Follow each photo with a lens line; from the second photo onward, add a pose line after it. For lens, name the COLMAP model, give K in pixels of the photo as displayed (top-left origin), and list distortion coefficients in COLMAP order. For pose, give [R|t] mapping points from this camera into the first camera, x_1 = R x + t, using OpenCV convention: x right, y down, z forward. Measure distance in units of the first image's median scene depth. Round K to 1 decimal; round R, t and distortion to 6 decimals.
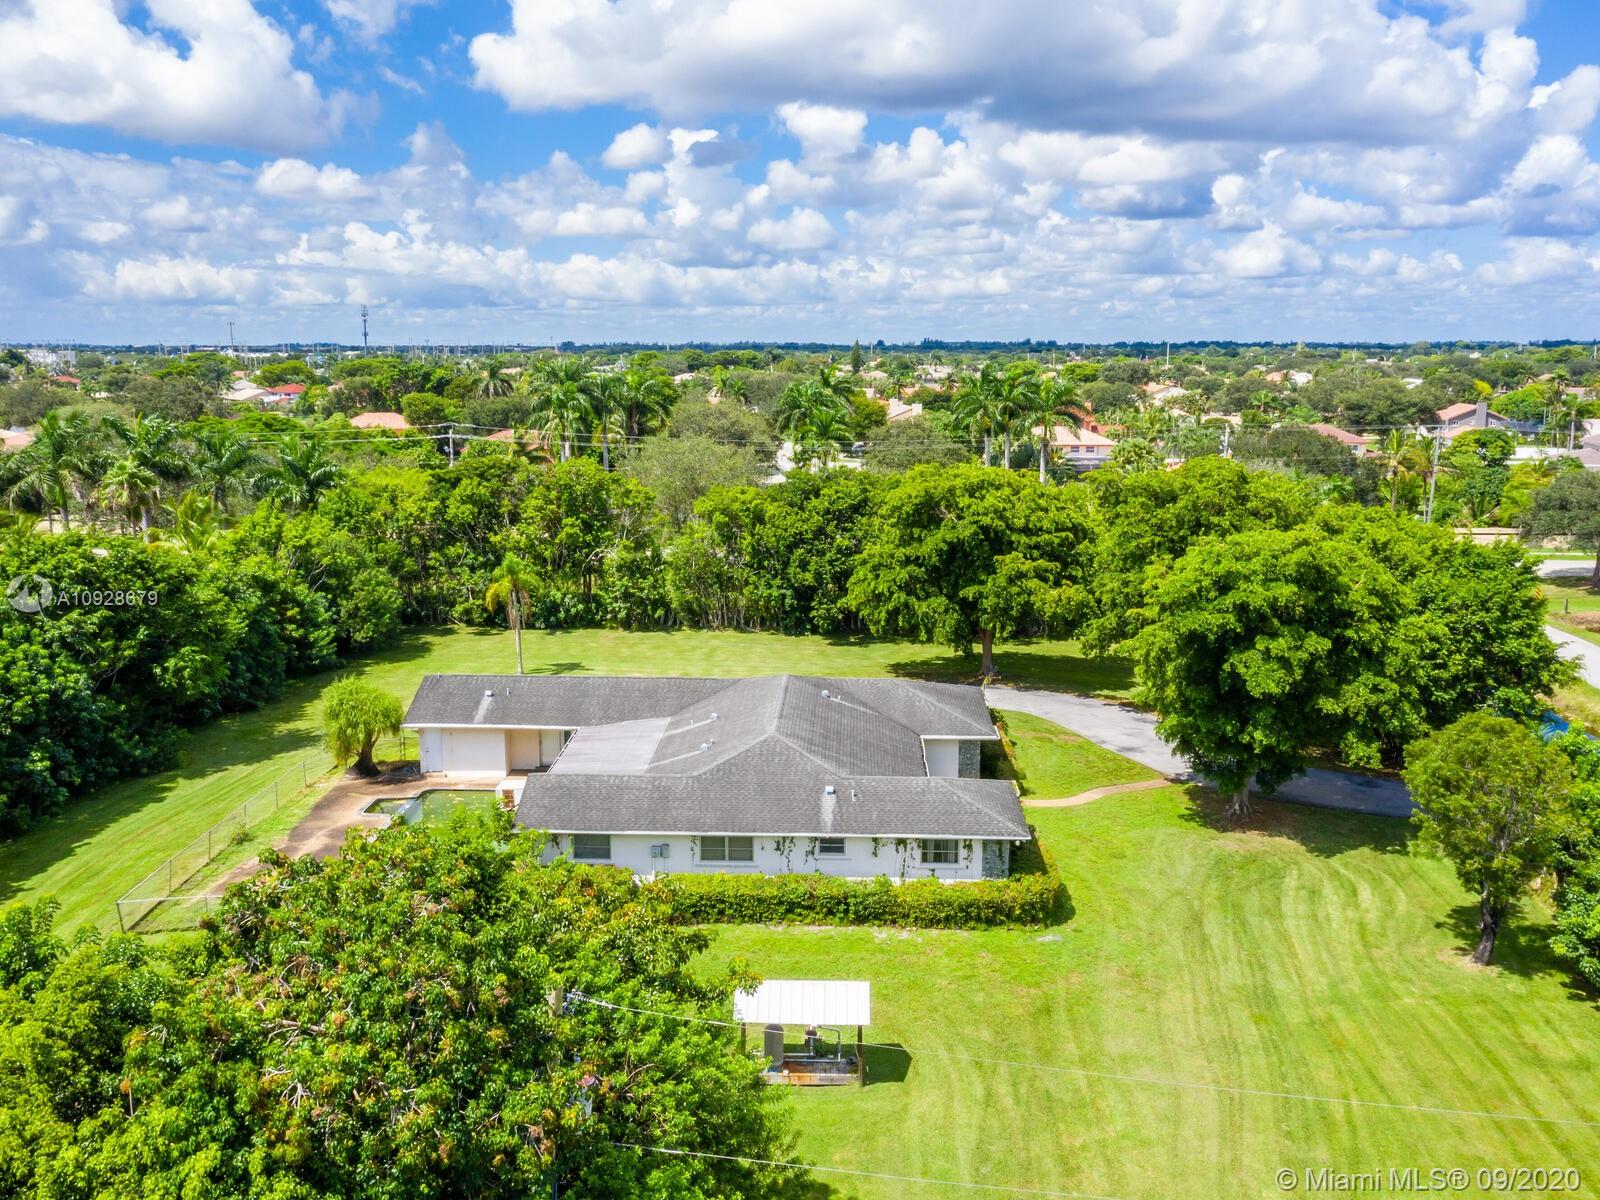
lens RADIAL K [[1434.8, 0, 800.0], [0, 1434.8, 600.0], [0, 0, 1]] dist [-0.004204, 0.000663]
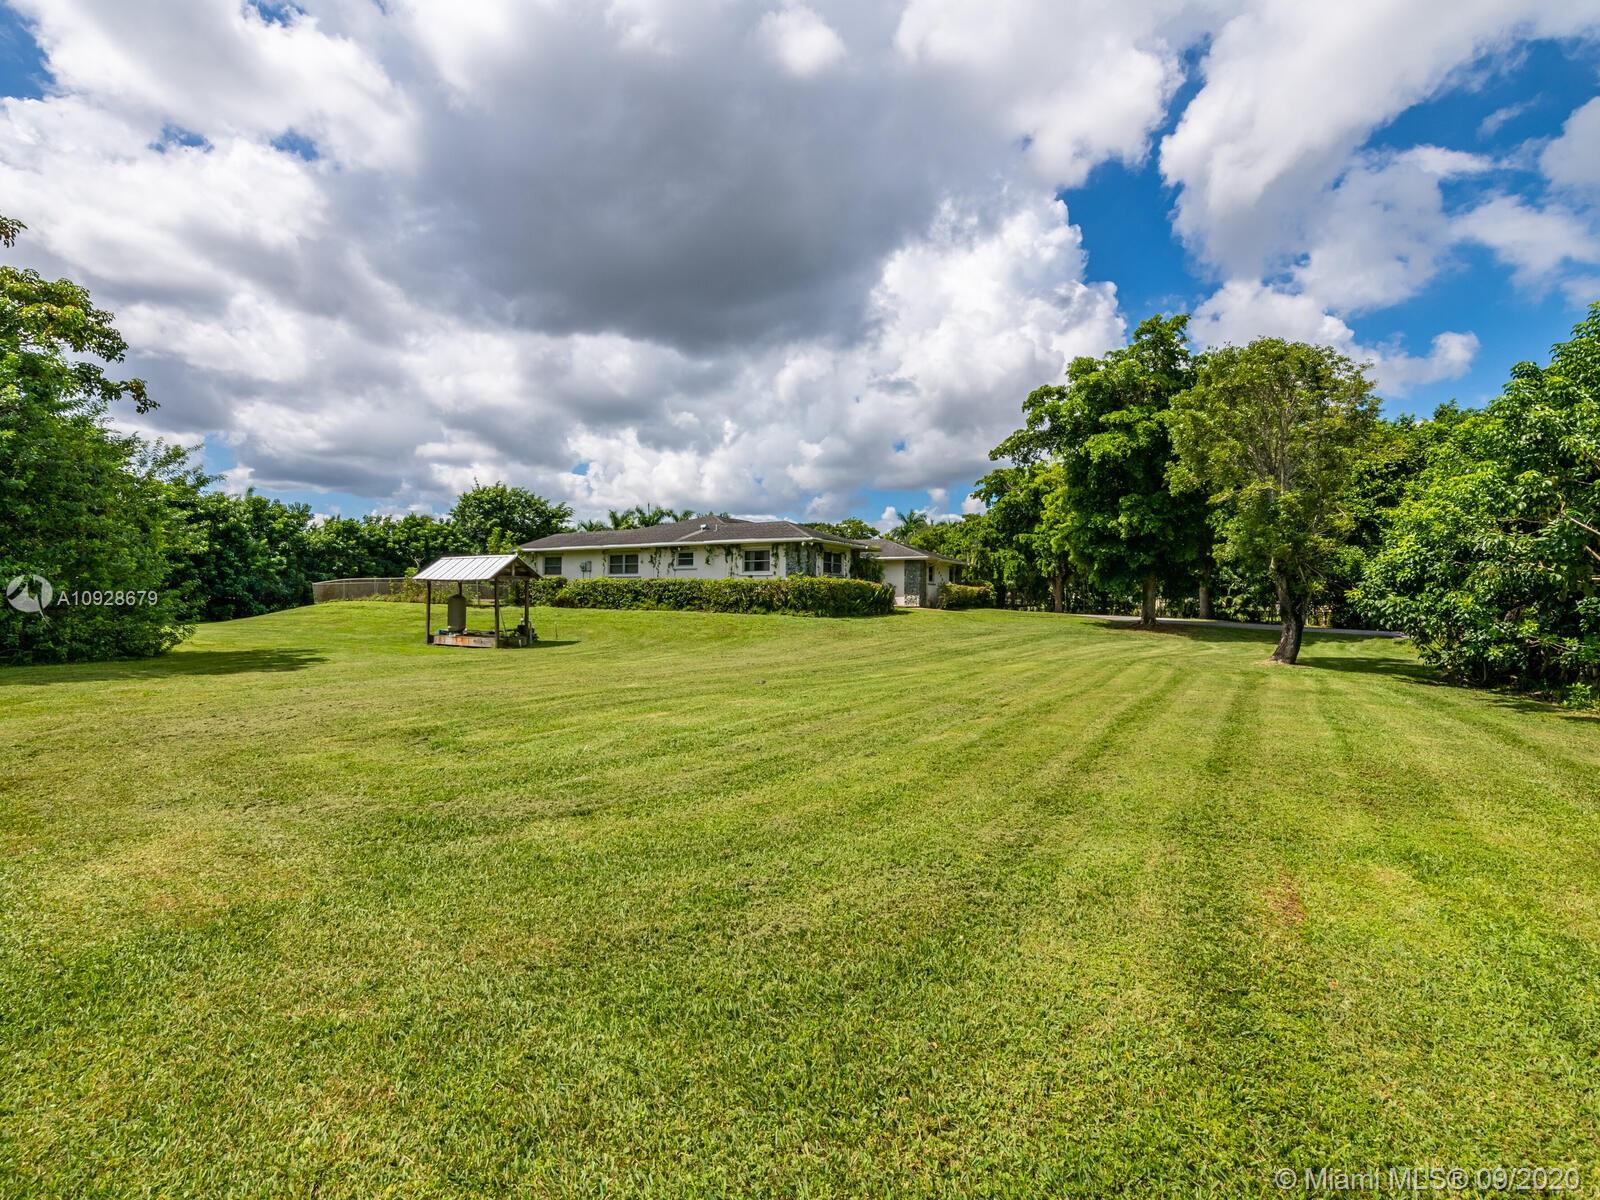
lens RADIAL K [[699.8, 0, 800.0], [0, 699.8, 600.0], [0, 0, 1]] dist [-0.001522, -0.006022]
pose [[0.889244, 0.006128, -0.457393, 0.247372], [-0.083451, 0.985304, -0.149040, 0.181531], [0.449757, 0.170703, 0.876686, 0.317084]]
